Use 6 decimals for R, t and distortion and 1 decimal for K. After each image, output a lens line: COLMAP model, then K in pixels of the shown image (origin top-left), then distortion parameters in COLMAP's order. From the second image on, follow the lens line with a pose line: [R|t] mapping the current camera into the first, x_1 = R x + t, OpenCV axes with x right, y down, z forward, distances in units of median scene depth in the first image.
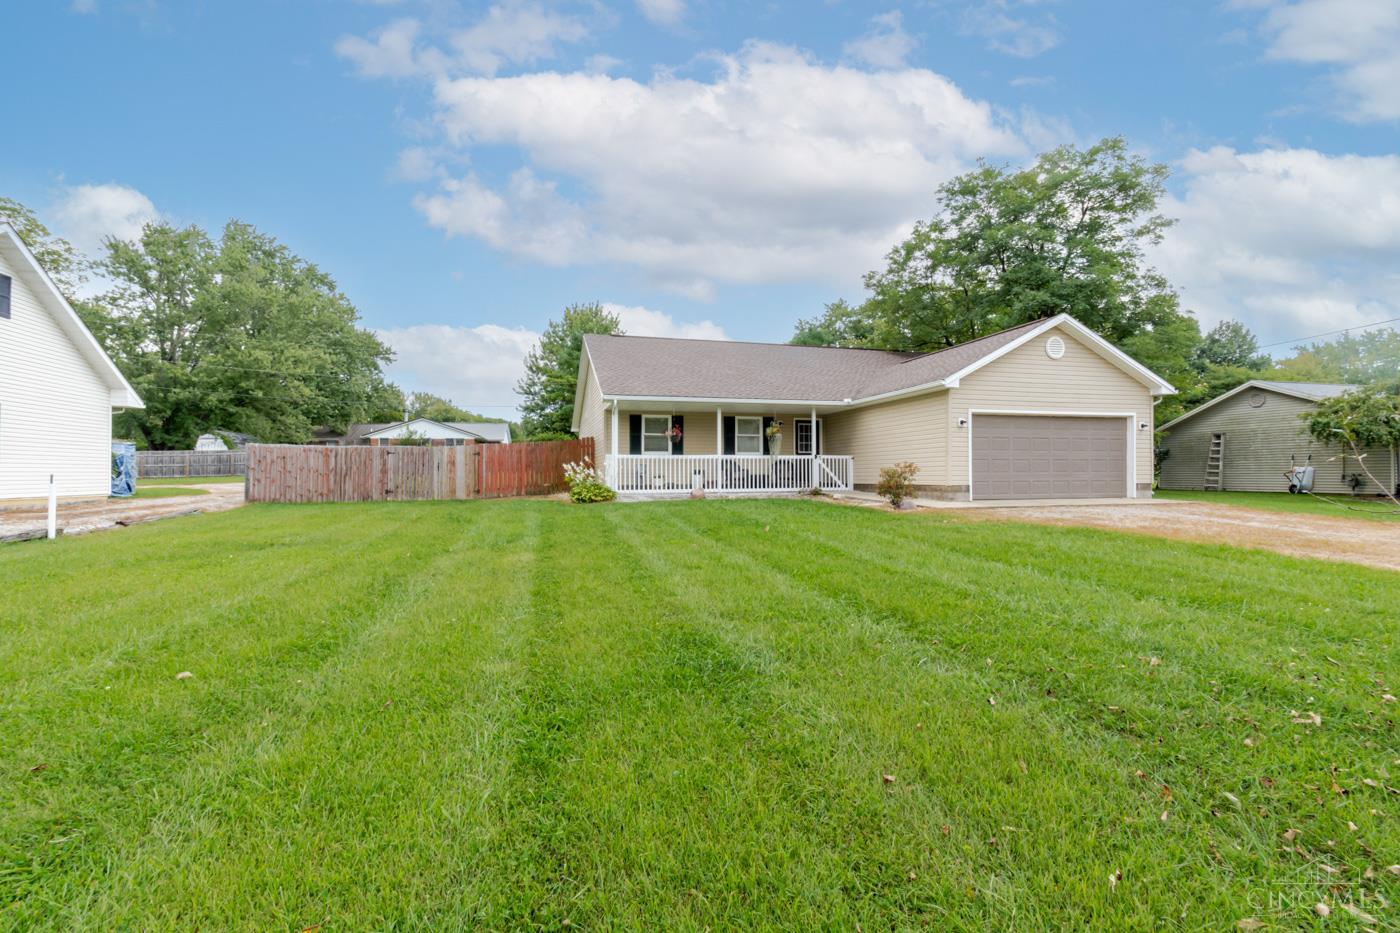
lens RADIAL K [[609.4, 0, 700.0], [0, 609.4, 466.5], [0, 0, 1]] dist [-0.000526, -0.000154]
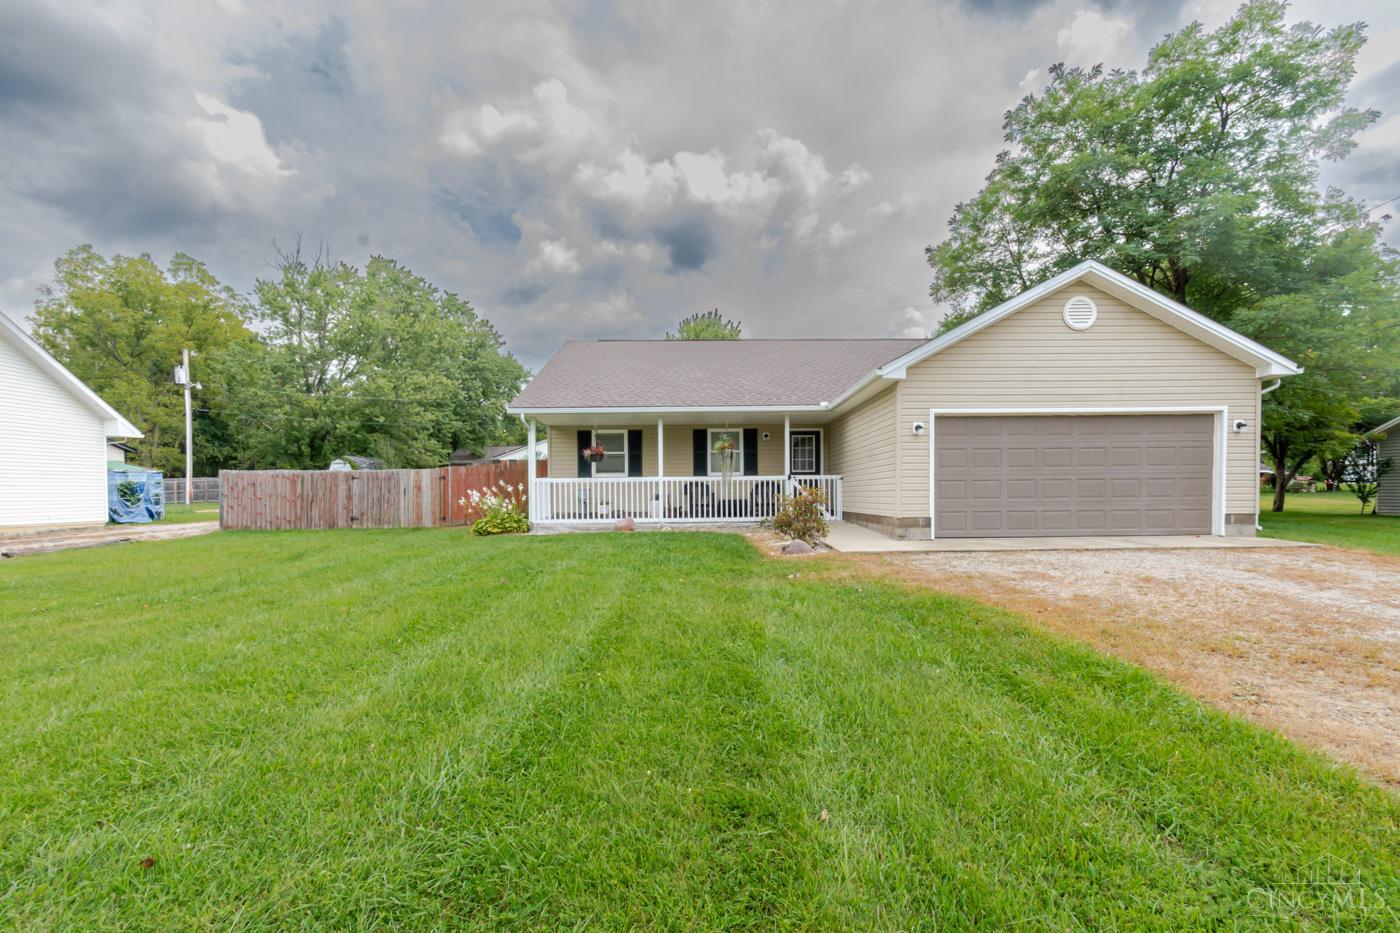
lens RADIAL K [[655.8, 0, 666.6], [0, 655.8, 505.1], [0, 0, 1]] dist [-0.002840, -0.000112]
pose [[0.972748, -0.001778, -0.231857, 0.215949], [0.008491, 0.999573, 0.027958, -0.004927], [0.231708, -0.029165, 0.972348, 0.128199]]
